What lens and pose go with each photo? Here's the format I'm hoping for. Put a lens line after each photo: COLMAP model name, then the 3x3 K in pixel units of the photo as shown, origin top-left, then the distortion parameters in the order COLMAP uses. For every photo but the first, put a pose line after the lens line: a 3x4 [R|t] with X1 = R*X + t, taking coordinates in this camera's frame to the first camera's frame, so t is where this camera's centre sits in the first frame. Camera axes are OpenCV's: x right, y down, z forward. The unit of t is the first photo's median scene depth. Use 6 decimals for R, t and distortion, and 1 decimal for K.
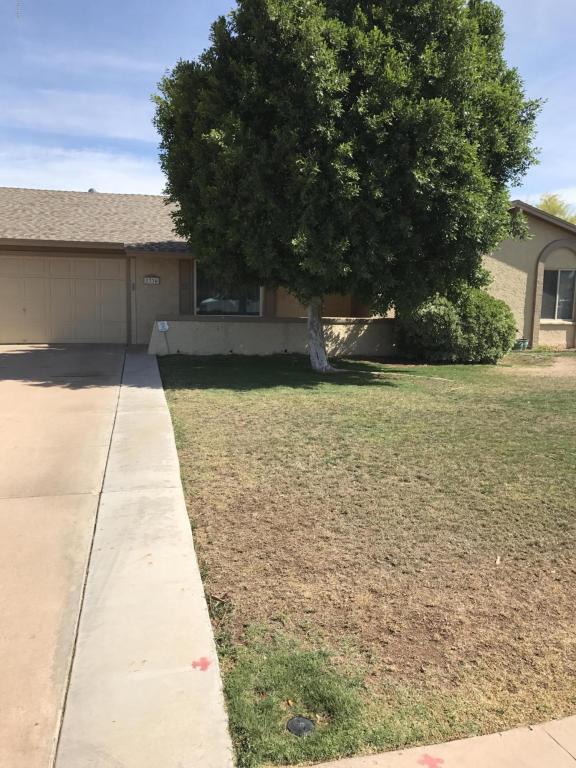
lens RADIAL K [[629.1, 0, 288.0], [0, 629.1, 384.0], [0, 0, 1]] dist [0.053492, -0.057205]
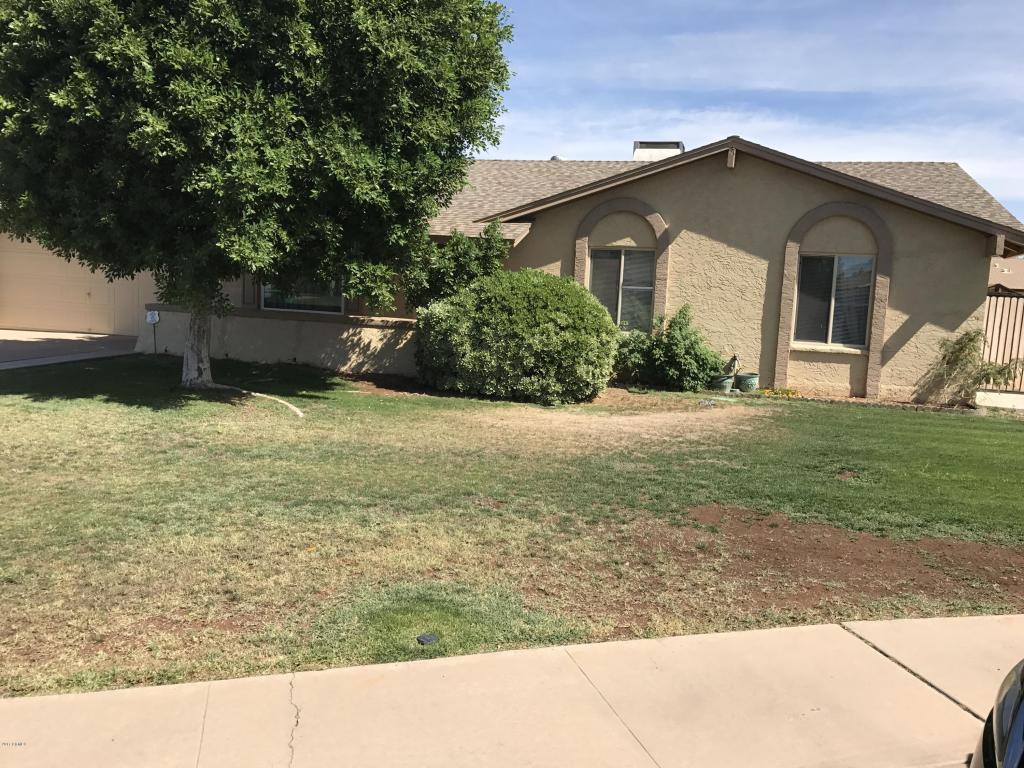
lens RADIAL K [[881.4, 0, 512.4], [0, 881.4, 388.1], [0, 0, 1]] dist [0.072788, -0.099486]
pose [[0.878648, 0.080571, -0.470624, 0.728681], [-0.097556, 0.995160, -0.011765, -0.034403], [0.467398, 0.056250, 0.882256, 0.233651]]
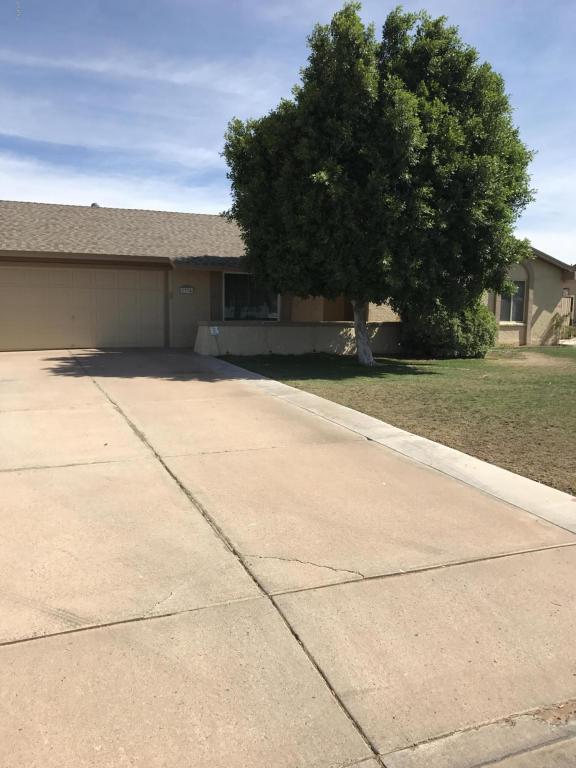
lens RADIAL K [[631.0, 0, 288.0], [0, 631.0, 384.0], [0, 0, 1]] dist [0.055562, -0.130078]
pose [[0.985795, -0.026254, 0.165886, -0.258732], [0.027711, 0.999595, -0.006471, 0.016202], [-0.165649, 0.010976, 0.986124, -0.148384]]
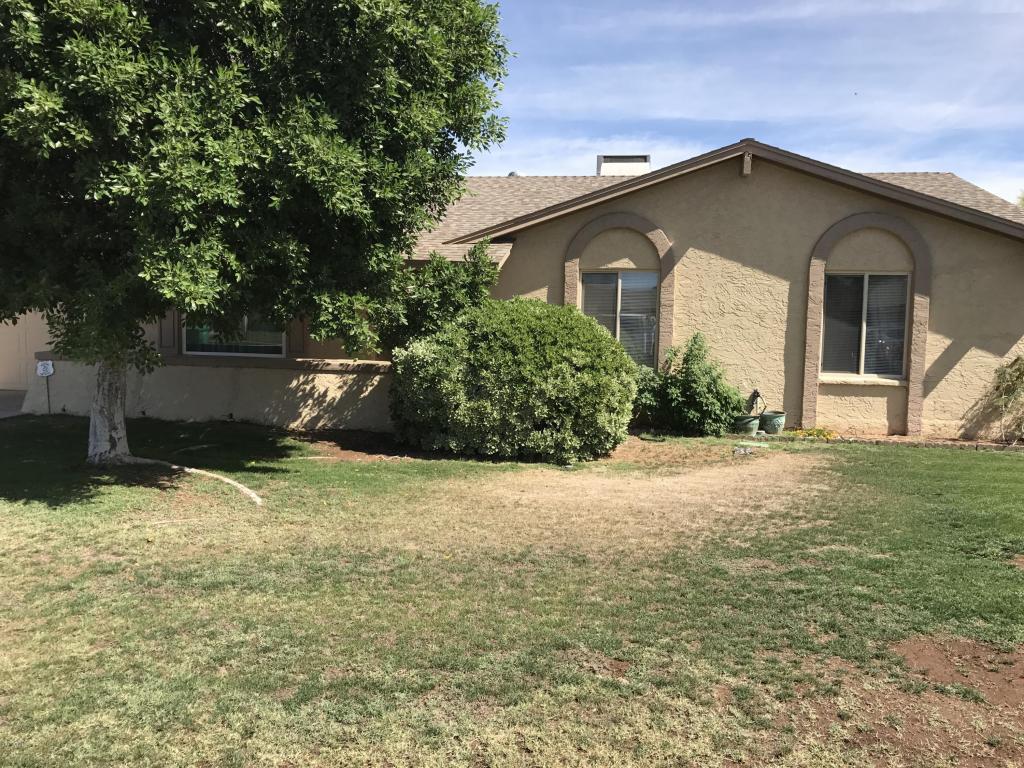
lens RADIAL K [[871.4, 0, 513.2], [0, 871.4, 383.1], [0, 0, 1]] dist [0.041635, 0.000766]
pose [[0.924501, 0.032813, -0.379764, 0.571564], [-0.057969, 0.996803, -0.054994, -0.055999], [0.376745, 0.072856, 0.923447, 0.362298]]
